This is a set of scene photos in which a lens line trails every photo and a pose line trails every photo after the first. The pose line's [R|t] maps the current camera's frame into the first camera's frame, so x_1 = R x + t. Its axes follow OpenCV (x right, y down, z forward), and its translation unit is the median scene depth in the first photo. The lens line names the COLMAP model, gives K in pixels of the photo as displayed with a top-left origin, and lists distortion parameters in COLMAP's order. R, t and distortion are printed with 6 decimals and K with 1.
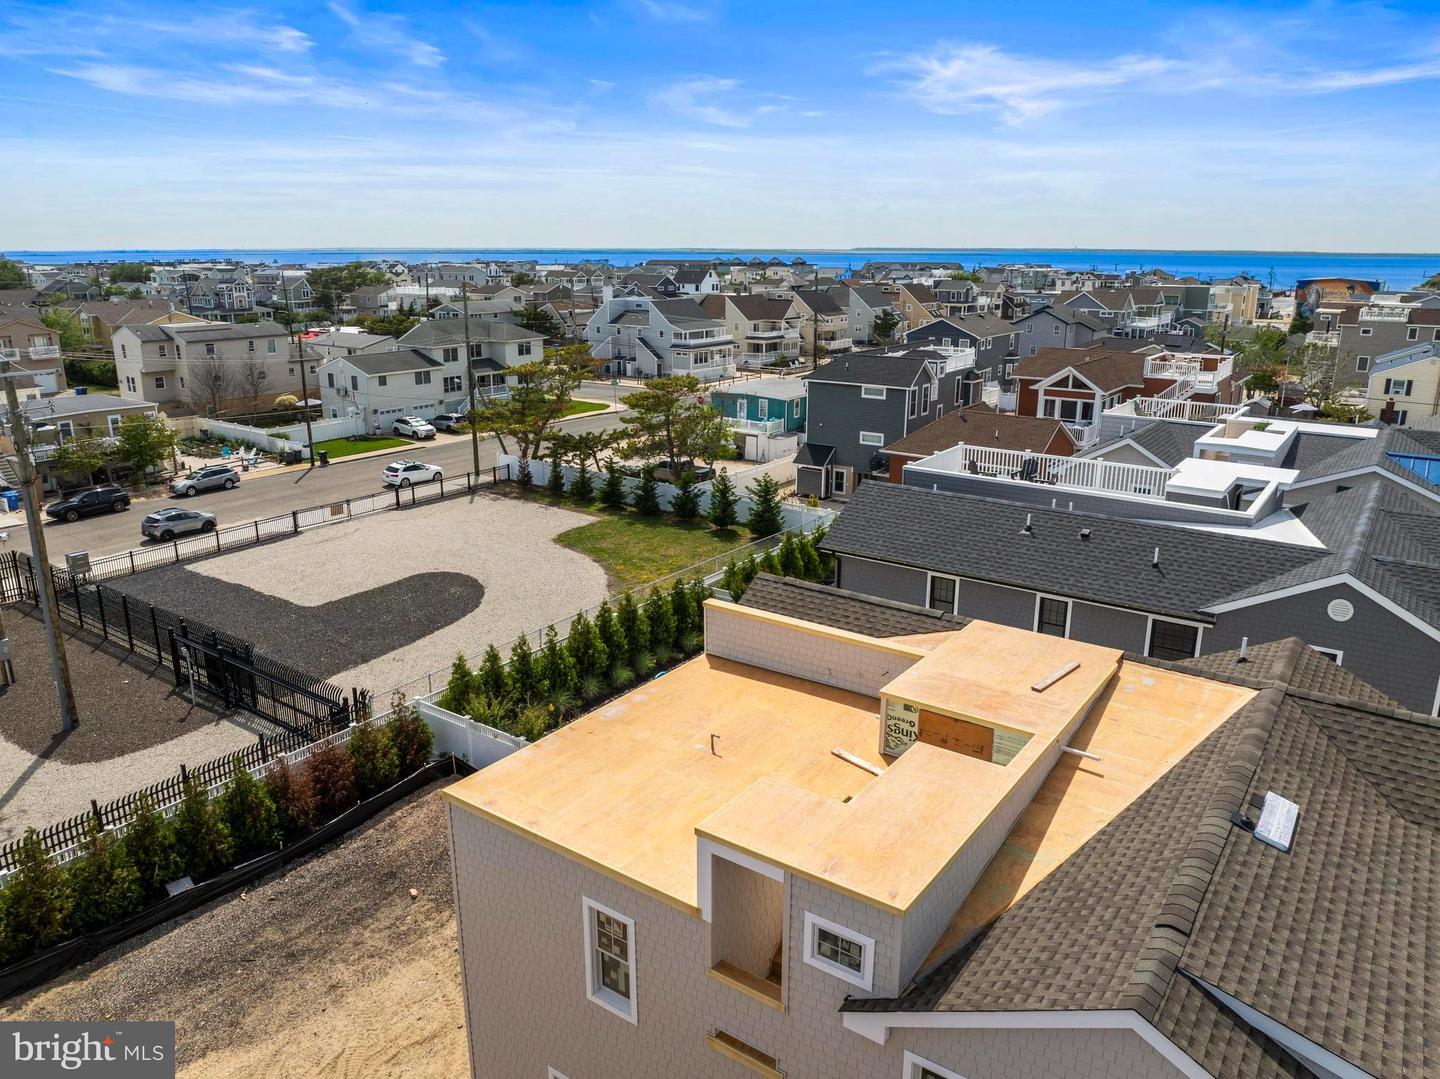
lens RADIAL K [[1006.2, 0, 723.7], [0, 1006.2, 541.1], [0, 0, 1]] dist [-0.041158, 0.003262]
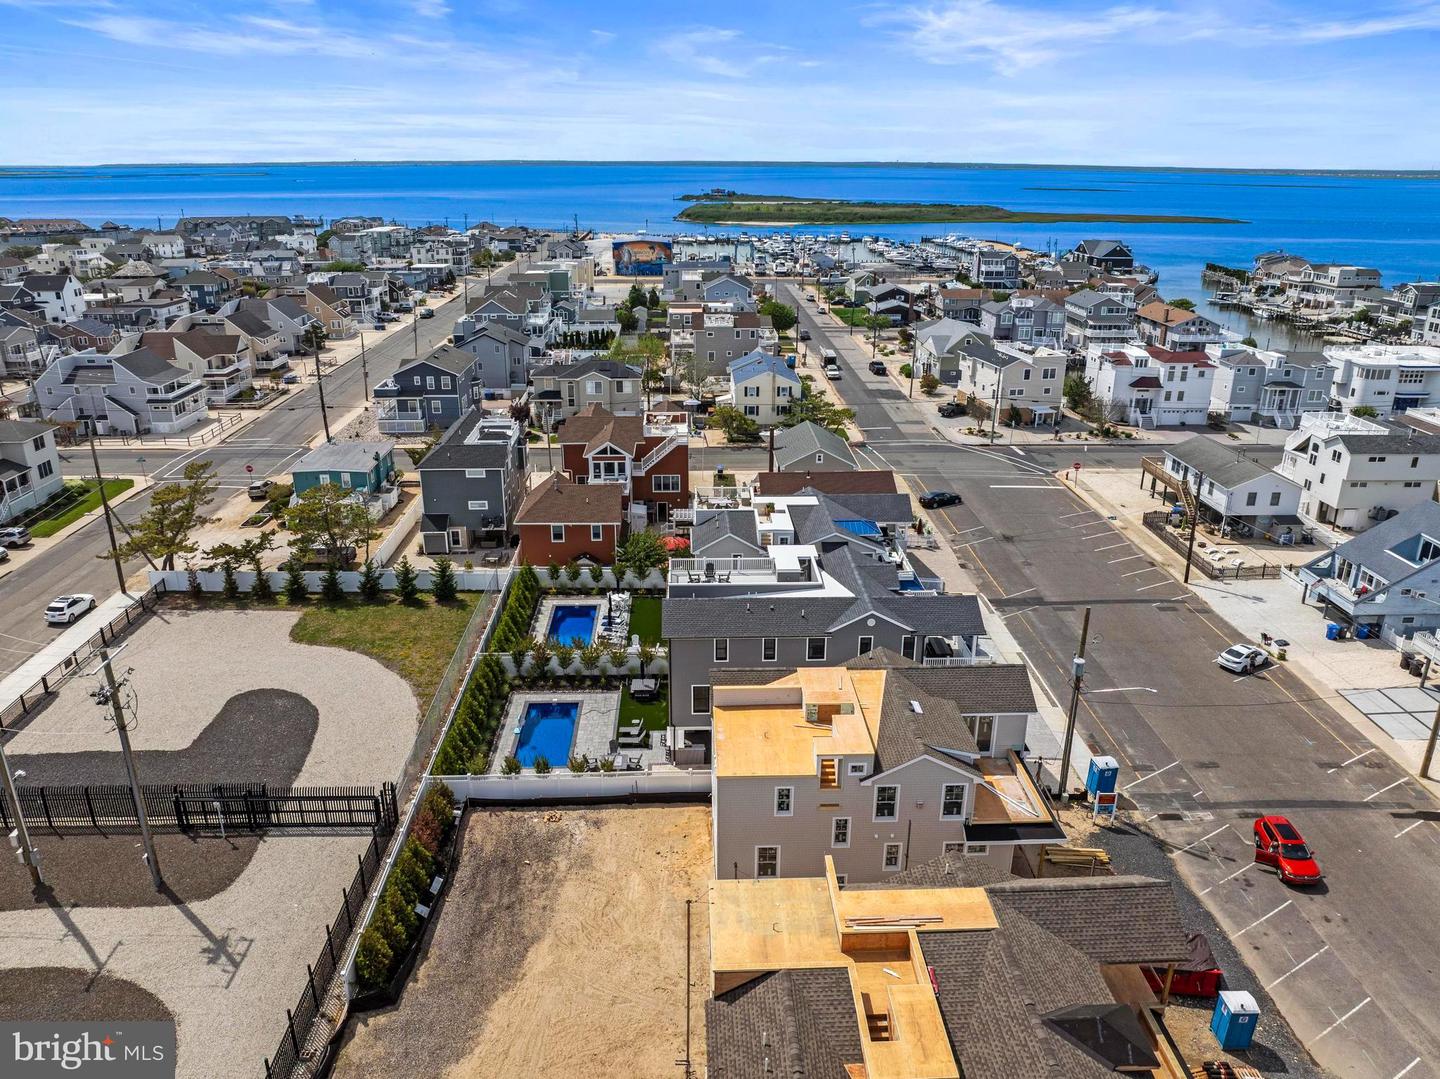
lens RADIAL K [[1006.2, 0, 715.2], [0, 1006.2, 540.6], [0, 0, 1]] dist [-0.041158, 0.003262]
pose [[0.795710, -0.211884, 0.567408, -0.387720], [0.167352, 0.977256, 0.130244, -0.179745], [-0.582099, -0.008680, 0.813071, -0.316882]]
